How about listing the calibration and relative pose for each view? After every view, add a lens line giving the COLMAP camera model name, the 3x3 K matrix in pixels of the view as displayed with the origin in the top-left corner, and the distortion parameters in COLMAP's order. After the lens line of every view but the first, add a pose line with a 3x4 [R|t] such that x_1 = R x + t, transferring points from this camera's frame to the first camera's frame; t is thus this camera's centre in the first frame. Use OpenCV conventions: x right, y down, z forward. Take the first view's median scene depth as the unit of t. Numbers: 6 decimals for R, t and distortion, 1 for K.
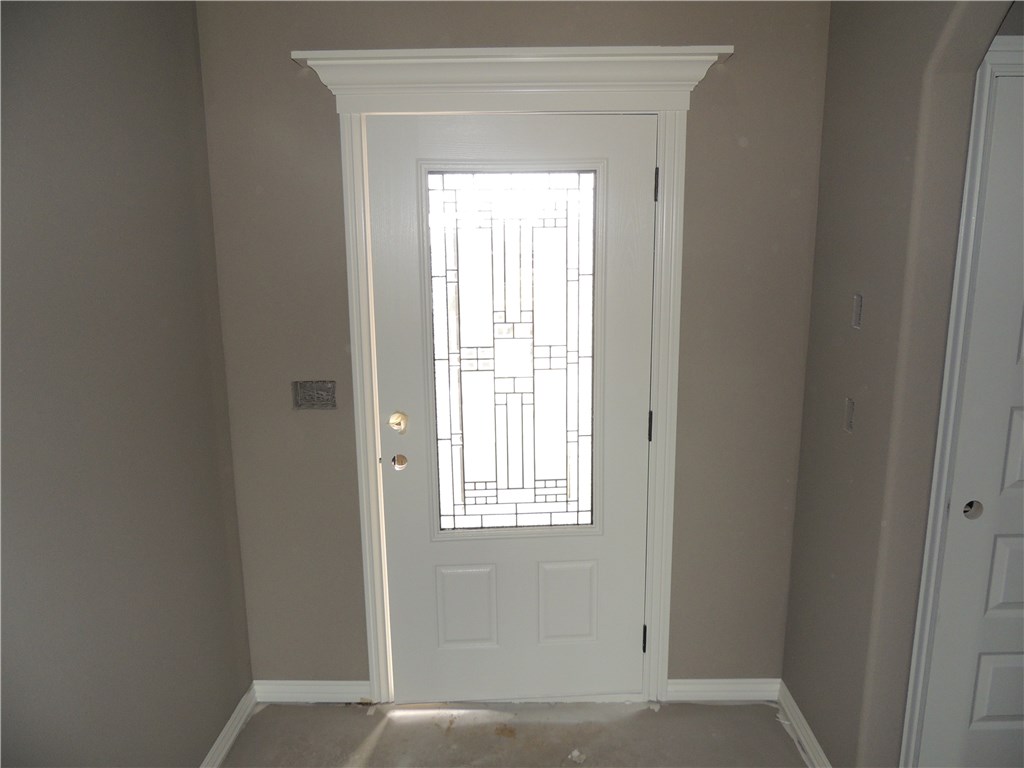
lens RADIAL K [[729.4, 0, 511.3], [0, 729.4, 382.9], [0, 0, 1]] dist [-0.022554, 0.010152]
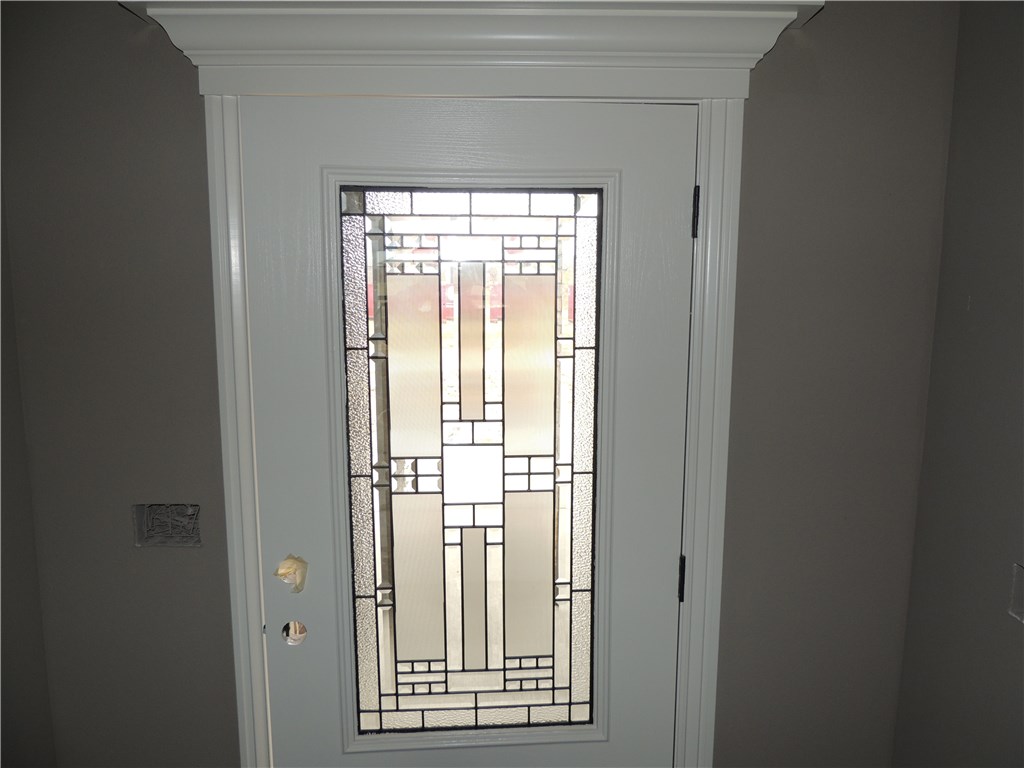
lens RADIAL K [[729.4, 0, 513.7], [0, 729.4, 383.1], [0, 0, 1]] dist [-0.022554, 0.010152]
pose [[0.999668, 0.010472, 0.023533, 0.022663], [-0.009346, 0.998829, -0.047469, -0.082344], [-0.024003, 0.047233, 0.998595, 0.339727]]
